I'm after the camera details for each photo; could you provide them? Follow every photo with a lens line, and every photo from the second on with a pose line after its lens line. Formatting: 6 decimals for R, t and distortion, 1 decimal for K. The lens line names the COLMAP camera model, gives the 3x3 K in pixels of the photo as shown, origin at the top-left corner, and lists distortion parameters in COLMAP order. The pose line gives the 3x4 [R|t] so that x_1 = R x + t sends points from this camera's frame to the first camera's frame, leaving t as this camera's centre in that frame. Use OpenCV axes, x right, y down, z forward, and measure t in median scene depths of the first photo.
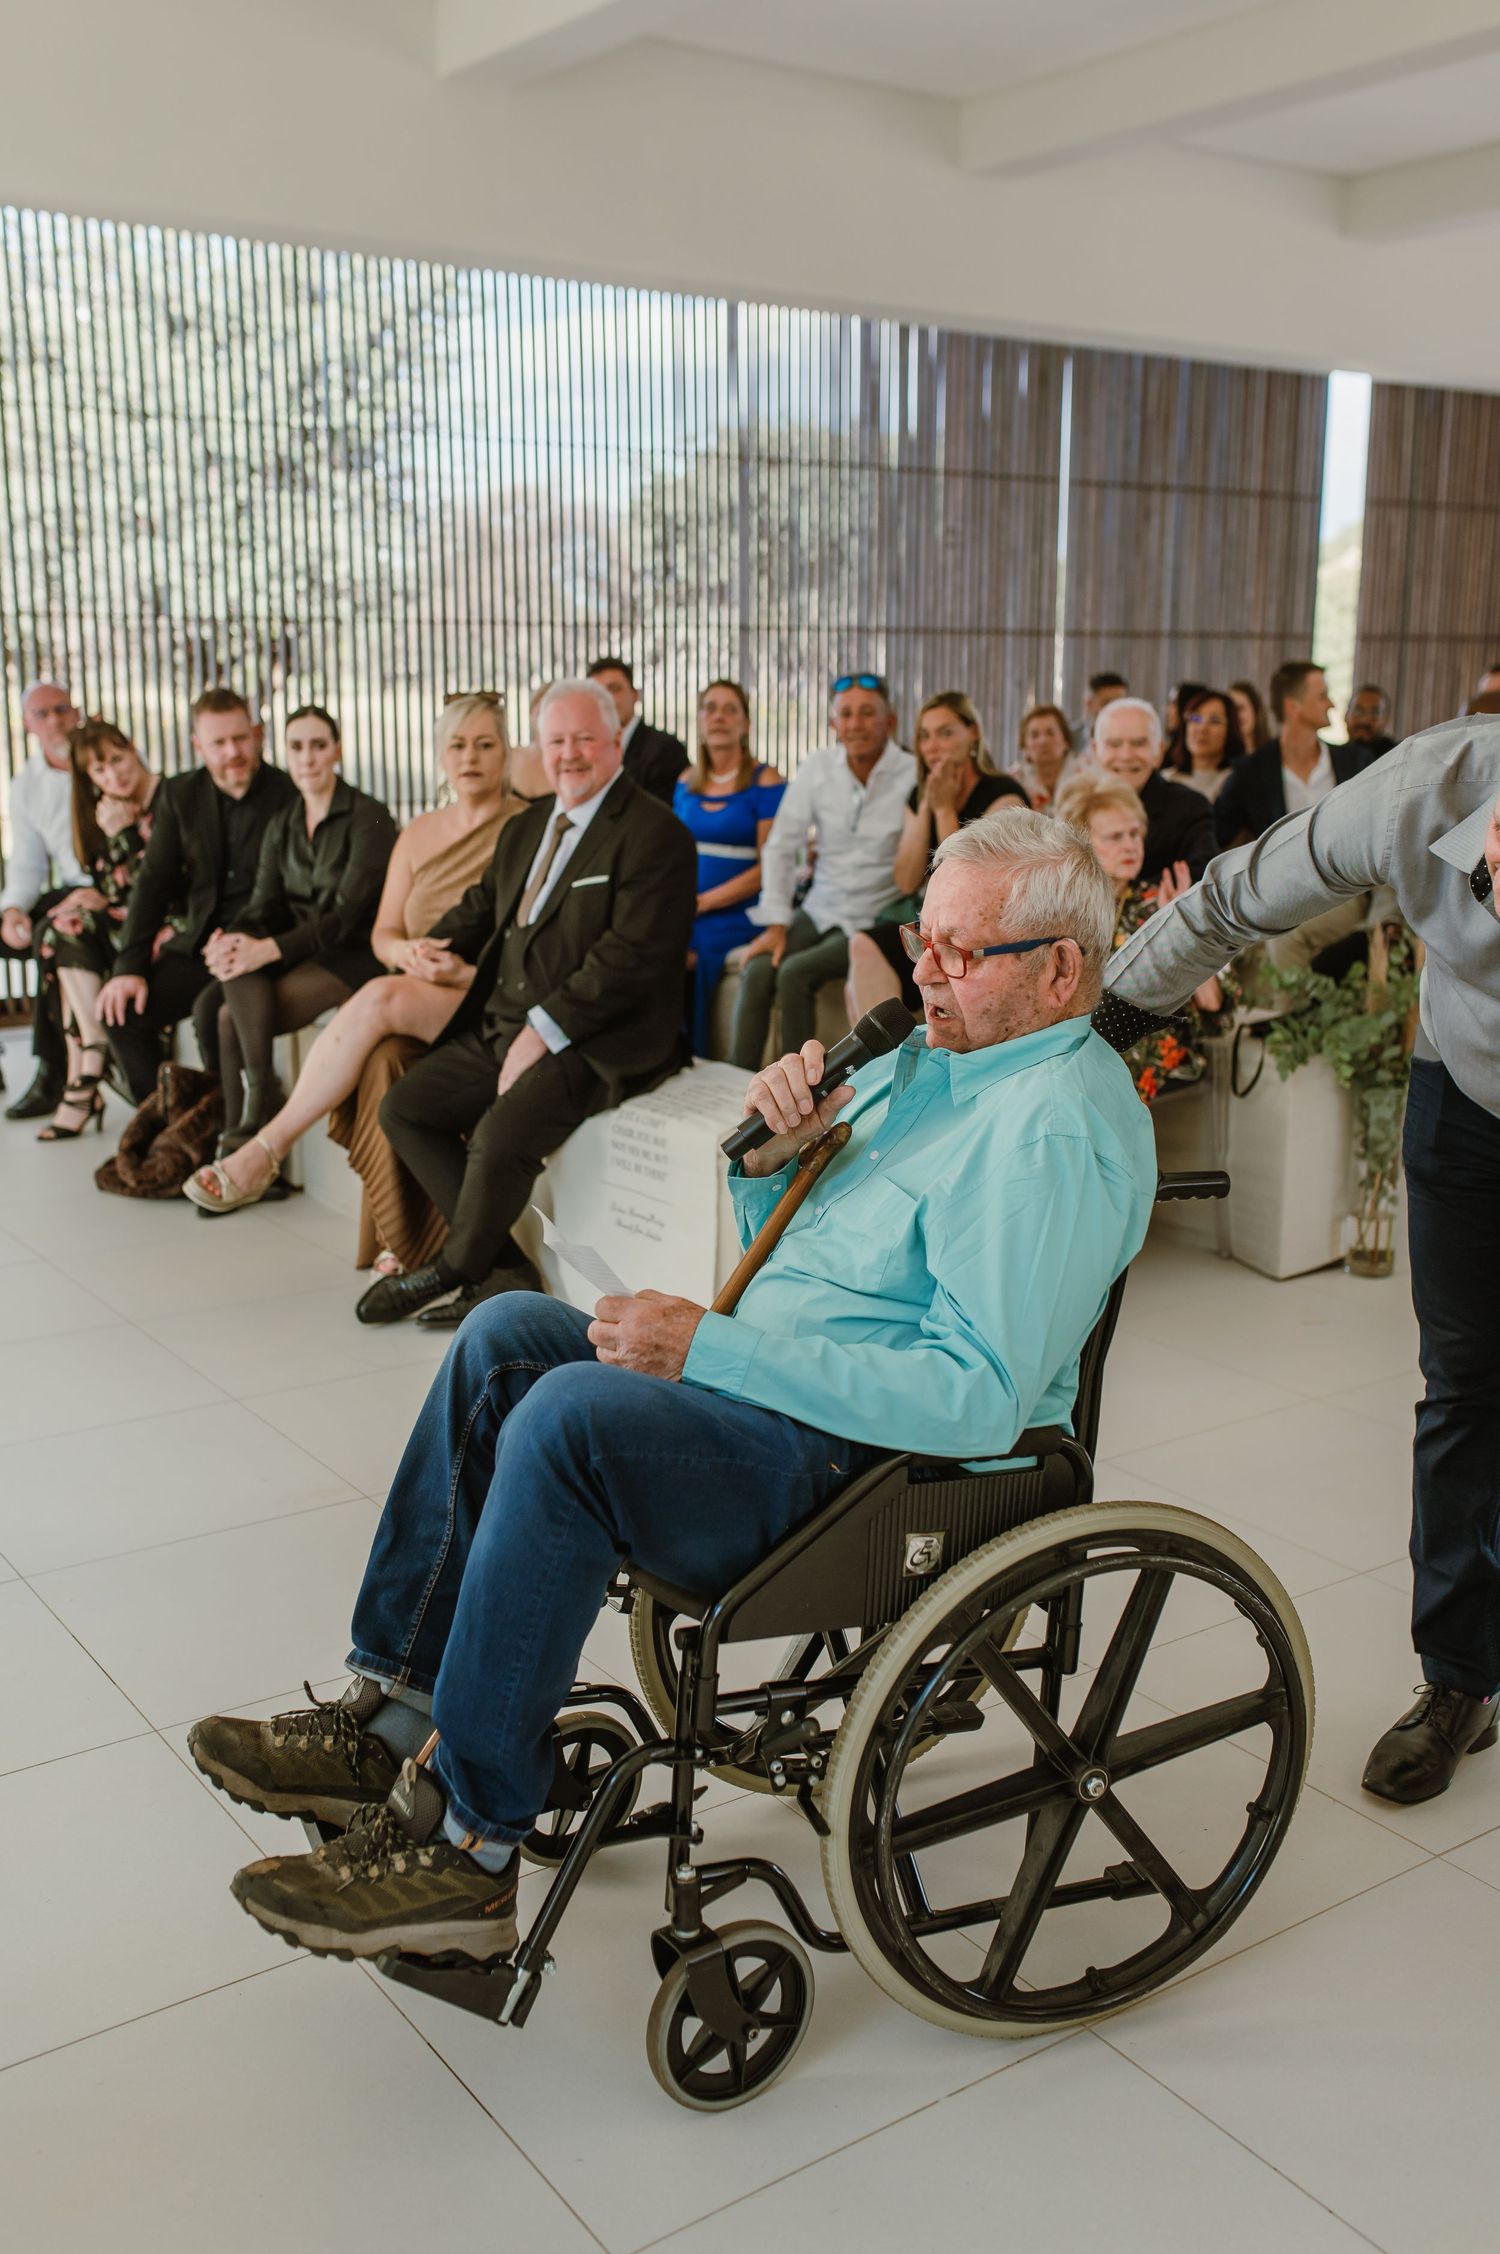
lens RADIAL K [[2270.4, 0, 750.0], [0, 2270.4, 1127.0], [0, 0, 1]] dist [0.011849, 0.210249]
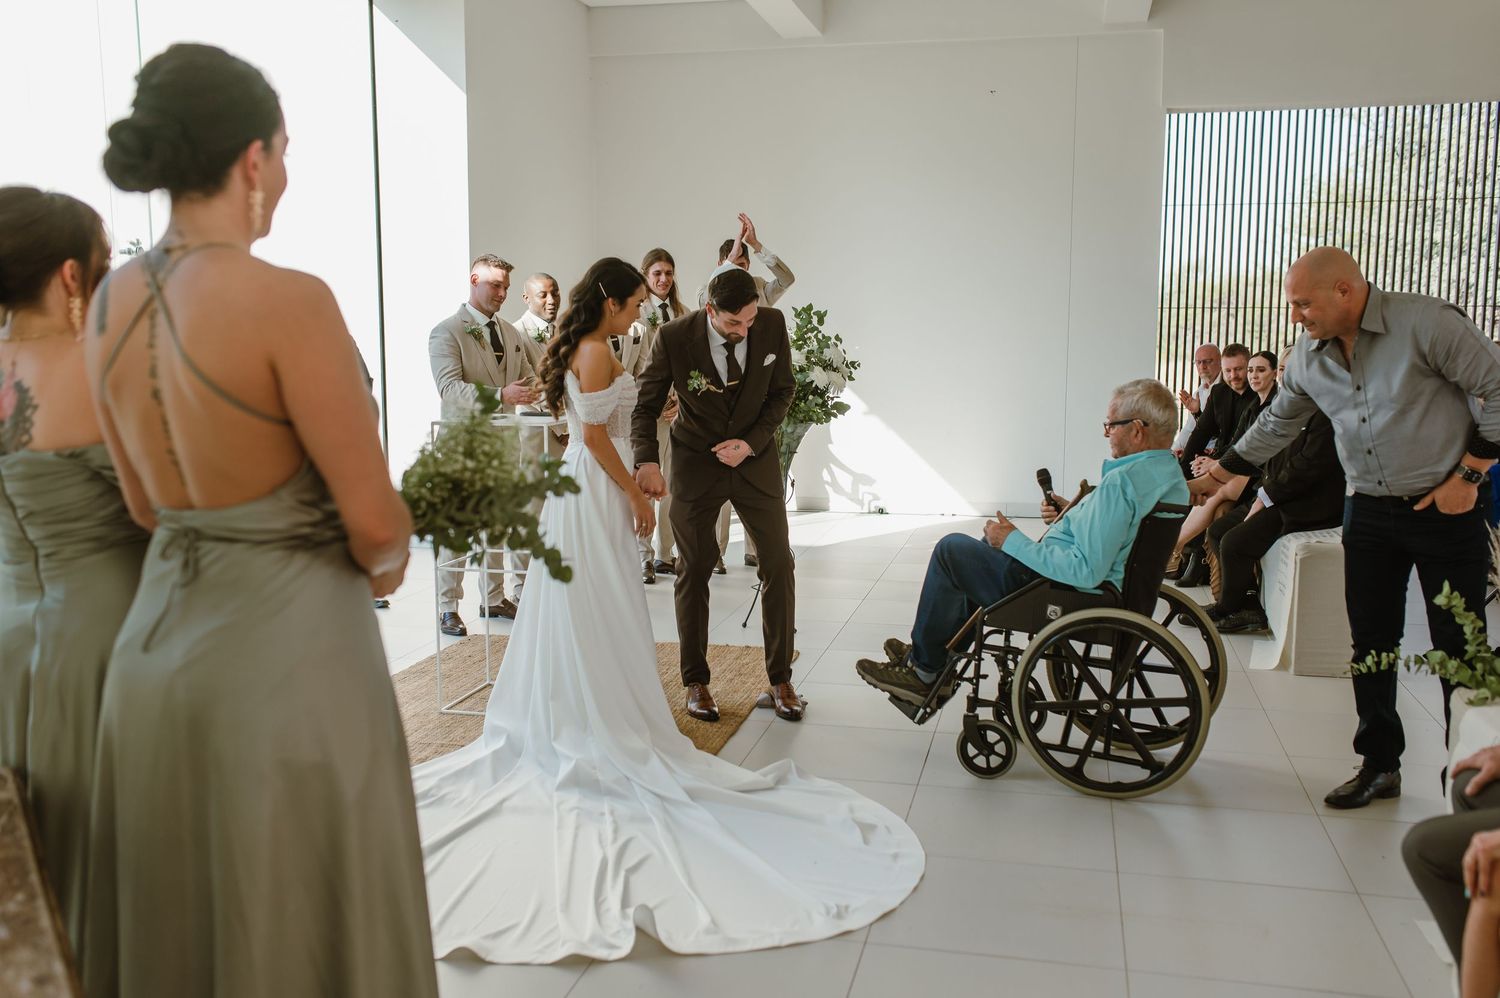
lens RADIAL K [[1510.9, 0, 750.0], [0, 1510.9, 499.0], [0, 0, 1]] dist [0.011849, 0.210249]
pose [[0.651808, 0.088724, -0.753176, 1.332481], [-0.163374, 0.986242, -0.025207, 0.153382], [0.740577, 0.139480, 0.657336, -0.673708]]
